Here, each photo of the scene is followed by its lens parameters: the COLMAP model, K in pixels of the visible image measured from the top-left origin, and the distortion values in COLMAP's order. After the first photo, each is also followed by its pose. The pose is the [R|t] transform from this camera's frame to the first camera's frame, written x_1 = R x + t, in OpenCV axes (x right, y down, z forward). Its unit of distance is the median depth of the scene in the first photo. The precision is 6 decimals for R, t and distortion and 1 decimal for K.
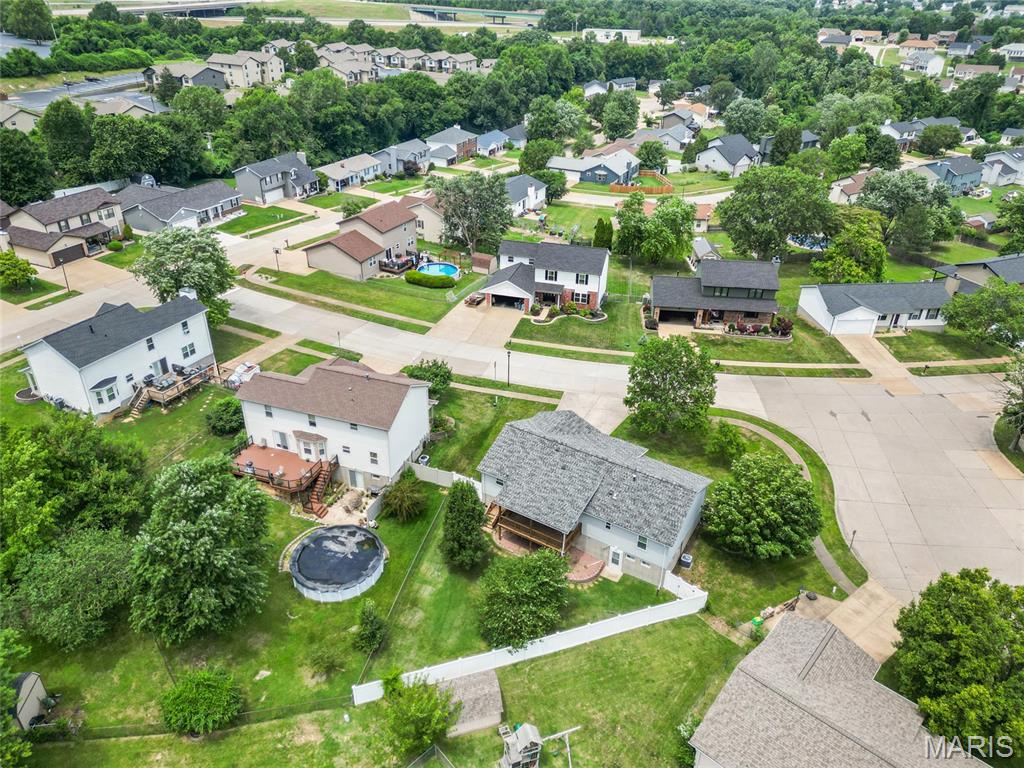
lens RADIAL K [[722.0, 0, 512.0], [0, 722.0, 384.0], [0, 0, 1]] dist [-0.005074, -0.007269]
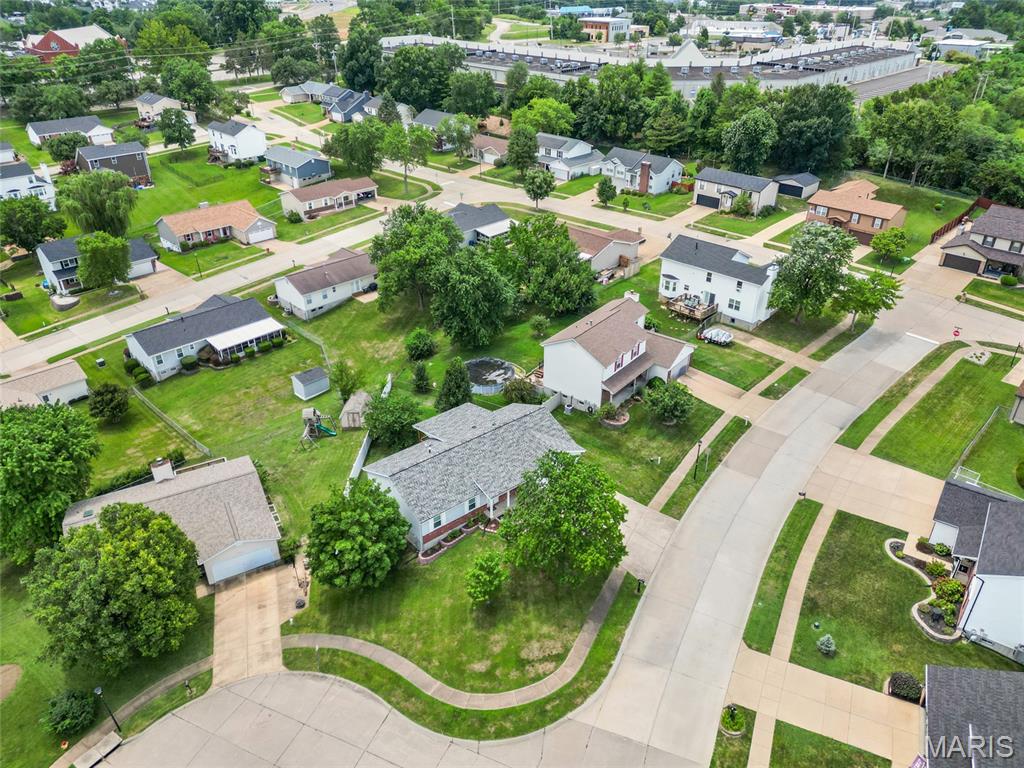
lens RADIAL K [[722.0, 0, 512.0], [0, 722.0, 384.0], [0, 0, 1]] dist [-0.005074, -0.007269]
pose [[-0.335180, 0.453461, -0.825849, 0.609125], [-0.468754, 0.680098, 0.563681, -0.381143], [0.817266, 0.576055, -0.015394, 0.644792]]
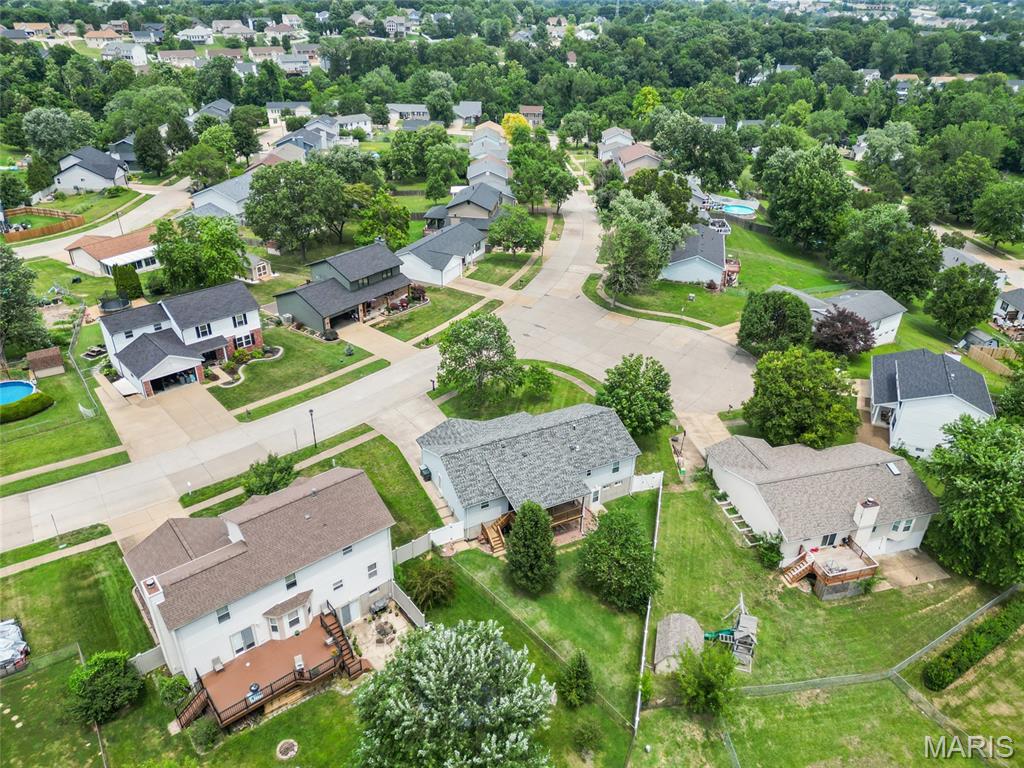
lens RADIAL K [[722.0, 0, 512.0], [0, 722.0, 384.0], [0, 0, 1]] dist [-0.005074, -0.007269]
pose [[0.497775, -0.419276, 0.759228, -0.438677], [0.408471, 0.885555, 0.221232, -0.136547], [-0.765096, 0.199999, 0.612069, 0.226704]]
